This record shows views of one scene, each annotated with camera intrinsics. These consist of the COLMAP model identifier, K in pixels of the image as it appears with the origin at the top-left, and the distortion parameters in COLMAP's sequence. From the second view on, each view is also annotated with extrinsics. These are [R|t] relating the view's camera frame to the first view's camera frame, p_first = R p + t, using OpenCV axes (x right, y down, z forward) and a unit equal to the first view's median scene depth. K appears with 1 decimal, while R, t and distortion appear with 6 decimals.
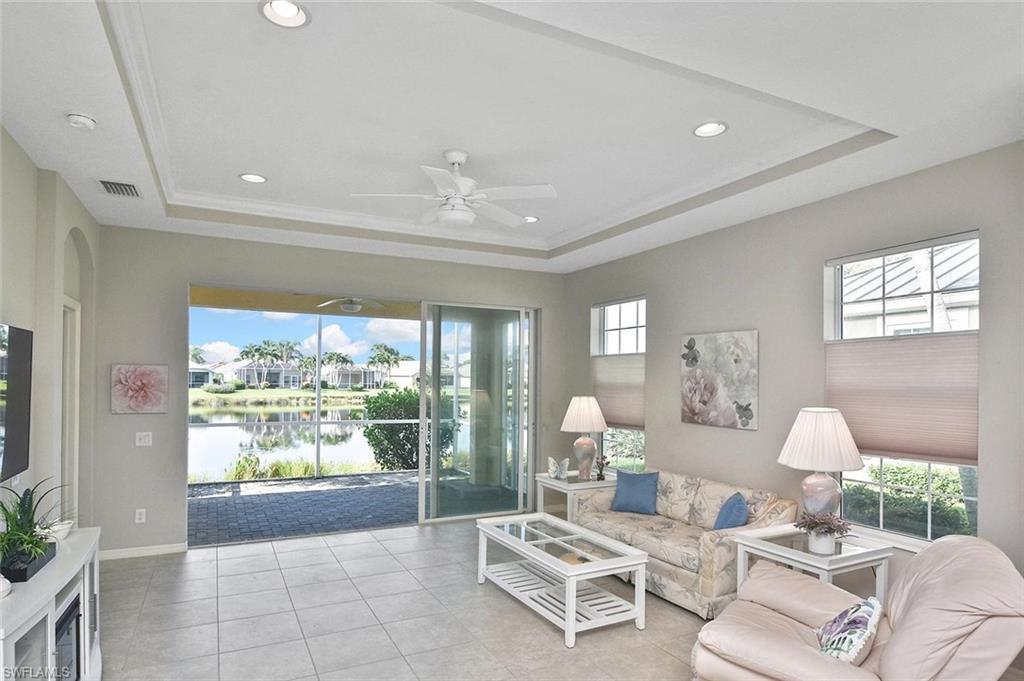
lens RADIAL K [[572.9, 0, 515.5], [0, 572.9, 377.1], [0, 0, 1]] dist [-0.002434, -0.000689]
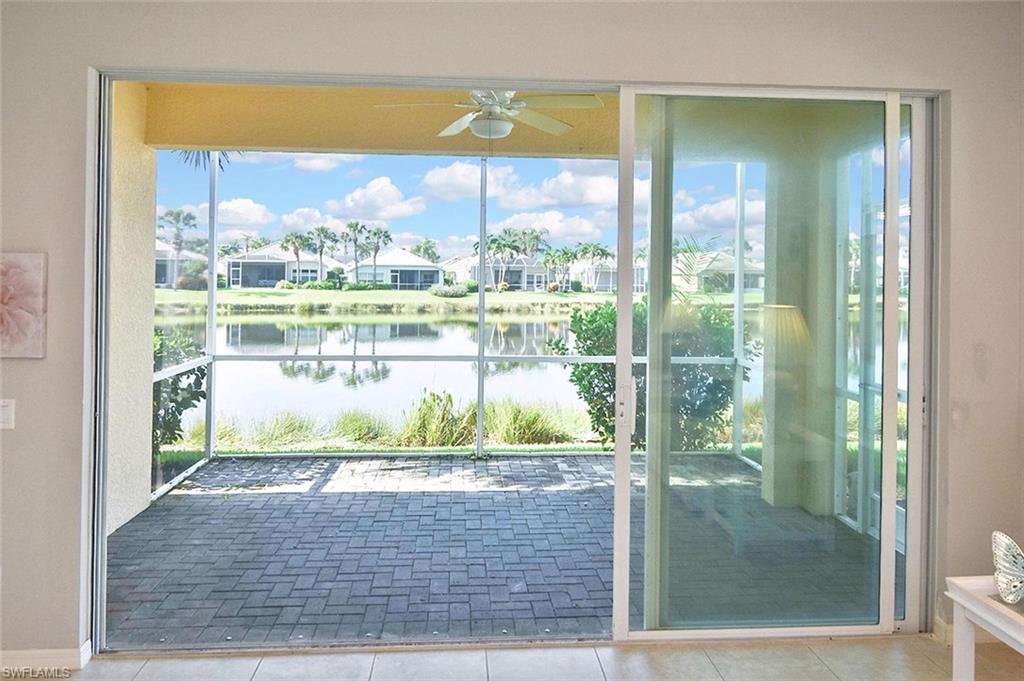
lens RADIAL K [[785.5, 0, 517.4], [0, 785.5, 273.8], [0, 0, 1]] dist [-0.001421, -0.003146]
pose [[0.917645, -0.002869, -0.397391, -0.009324], [0.001744, 0.999993, -0.003192, -0.001552], [0.397398, 0.002236, 0.917644, 0.437987]]
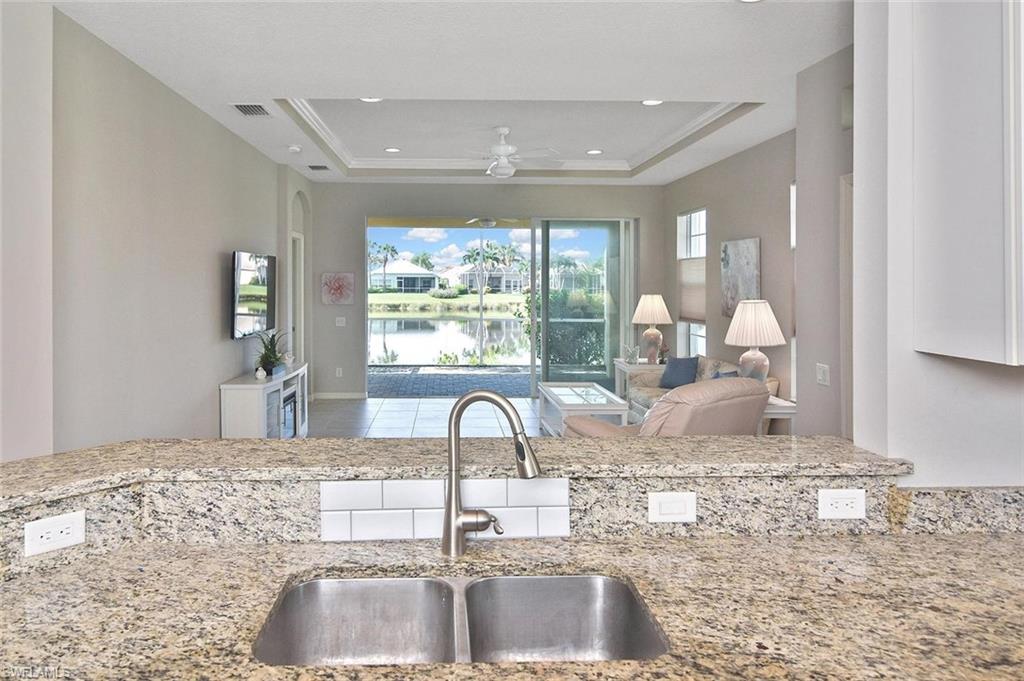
lens RADIAL K [[671.4, 0, 508.5], [0, 671.4, 284.6], [0, 0, 1]] dist [-0.000240, -0.003258]
pose [[0.924064, -0.005191, -0.382202, 0.313842], [0.007351, 0.999964, 0.004191, 0.004920], [0.382167, -0.006682, 0.924069, -0.333928]]
